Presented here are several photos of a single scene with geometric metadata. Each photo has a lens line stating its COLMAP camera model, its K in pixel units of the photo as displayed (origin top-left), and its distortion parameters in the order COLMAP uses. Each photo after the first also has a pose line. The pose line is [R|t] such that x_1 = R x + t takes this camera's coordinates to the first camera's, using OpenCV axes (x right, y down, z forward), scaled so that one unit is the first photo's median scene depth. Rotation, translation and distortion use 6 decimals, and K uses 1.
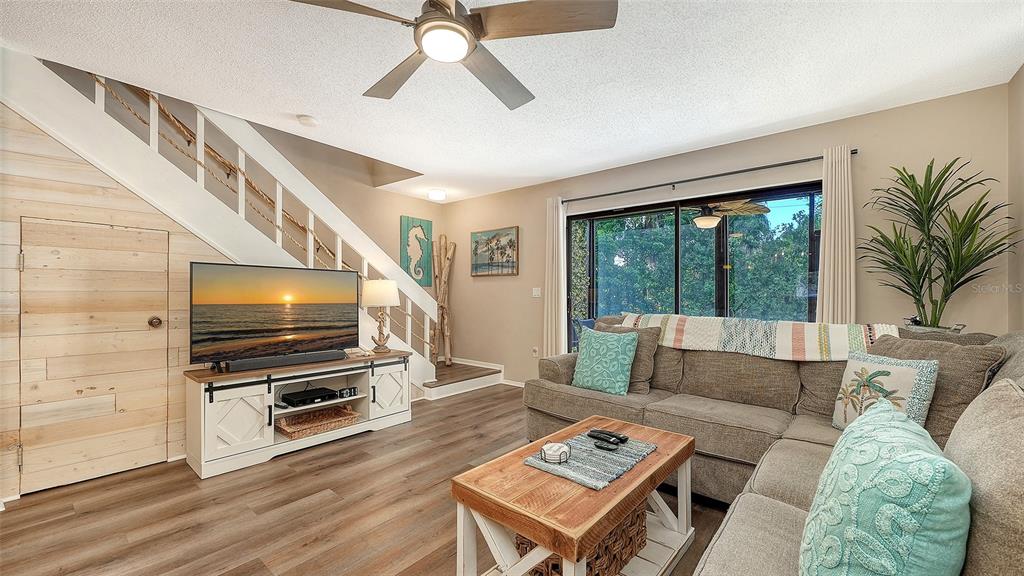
lens RADIAL K [[391.4, 0, 508.8], [0, 391.4, 291.1], [0, 0, 1]] dist [0.001407, -0.001168]
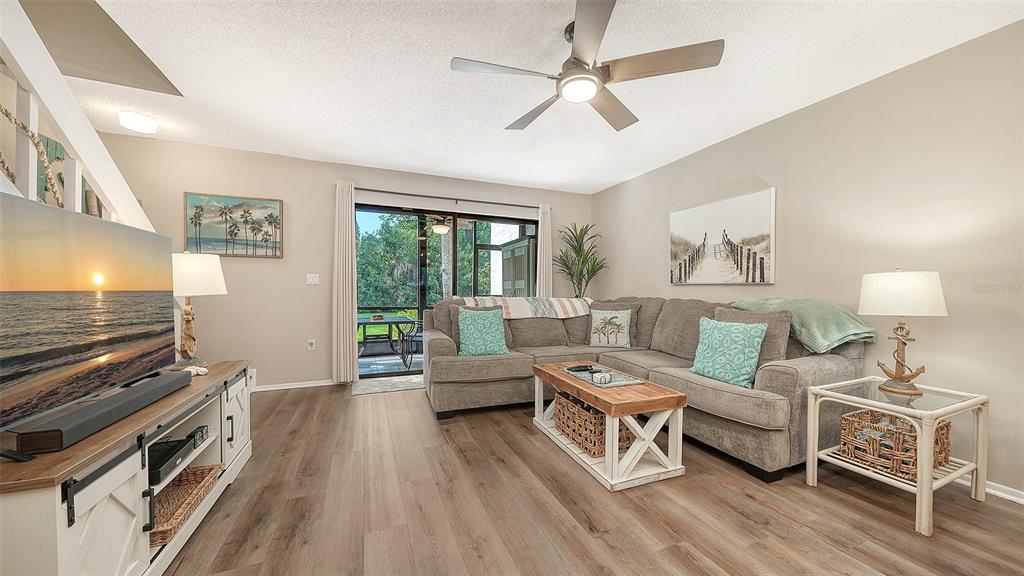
lens RADIAL K [[359.4, 0, 515.1], [0, 359.4, 287.2], [0, 0, 1]] dist [-0.003166, -0.000472]
pose [[0.446519, 0.003349, 0.894768, -0.690360], [-0.016834, 0.999847, 0.004658, 0.014875], [-0.894616, -0.017143, 0.446507, 0.312714]]
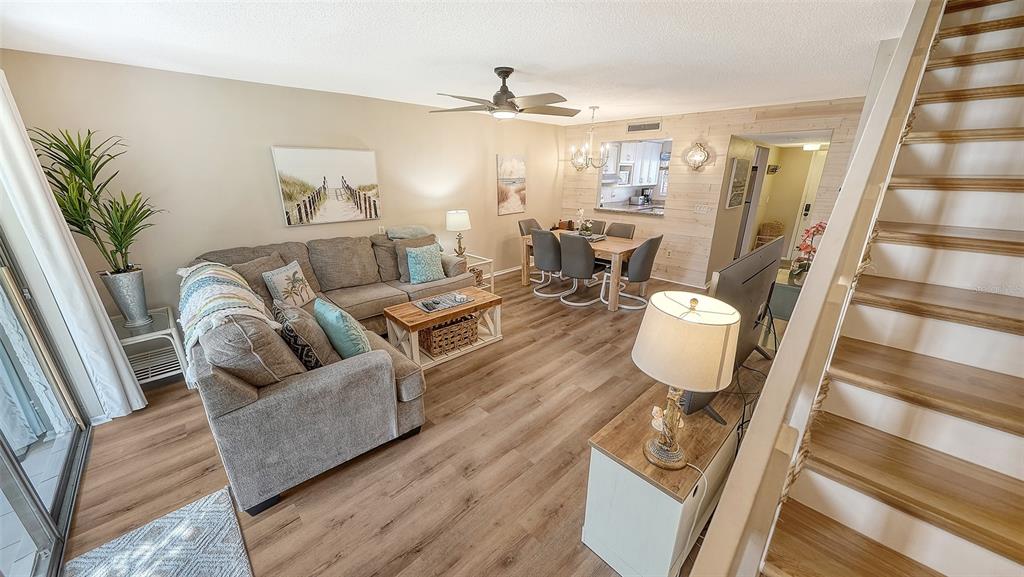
lens RADIAL K [[351.9, 0, 513.8], [0, 351.9, 290.8], [0, 0, 1]] dist [0.000078, -0.001224]
pose [[-0.996672, -0.031057, 0.075362, -0.194368], [-0.006405, 0.951549, 0.307431, -0.160304], [-0.081259, 0.305925, -0.948582, 1.508177]]
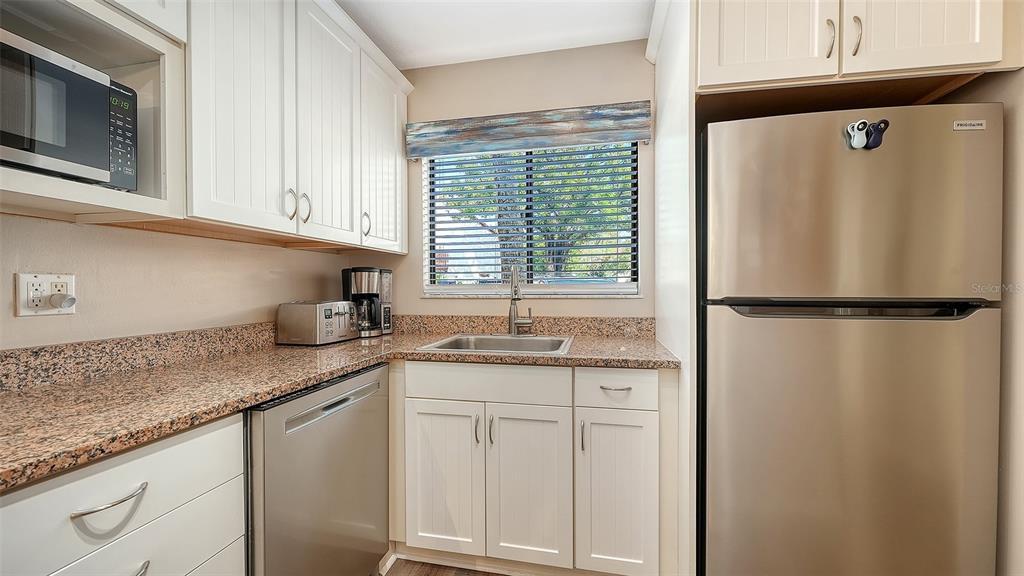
lens RADIAL K [[391.4, 0, 502.2], [0, 391.4, 293.9], [0, 0, 1]] dist [0.001407, -0.001168]
pose [[-0.902616, 0.007051, -0.430389, -0.942020], [0.006304, 0.999975, 0.003163, -0.034560], [0.430401, 0.000142, -0.902638, -0.787664]]
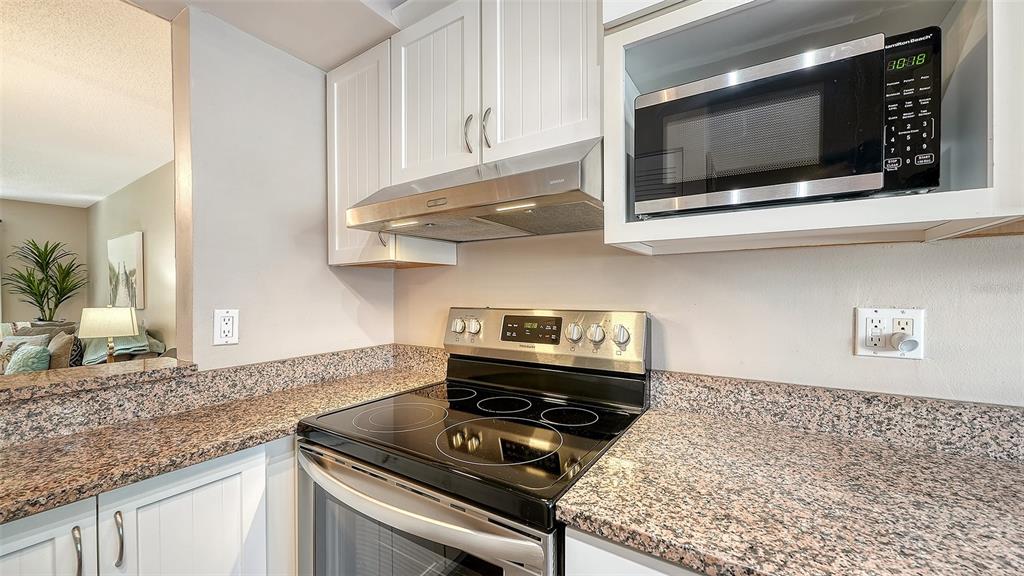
lens RADIAL K [[391.4, 0, 522.3], [0, 391.4, 296.4], [0, 0, 1]] dist [0.001407, -0.001168]
pose [[-0.114521, -0.019453, 0.993230, -0.984750], [-0.003192, 0.999810, 0.019213, -0.068030], [-0.993416, -0.000970, -0.114561, -0.977285]]
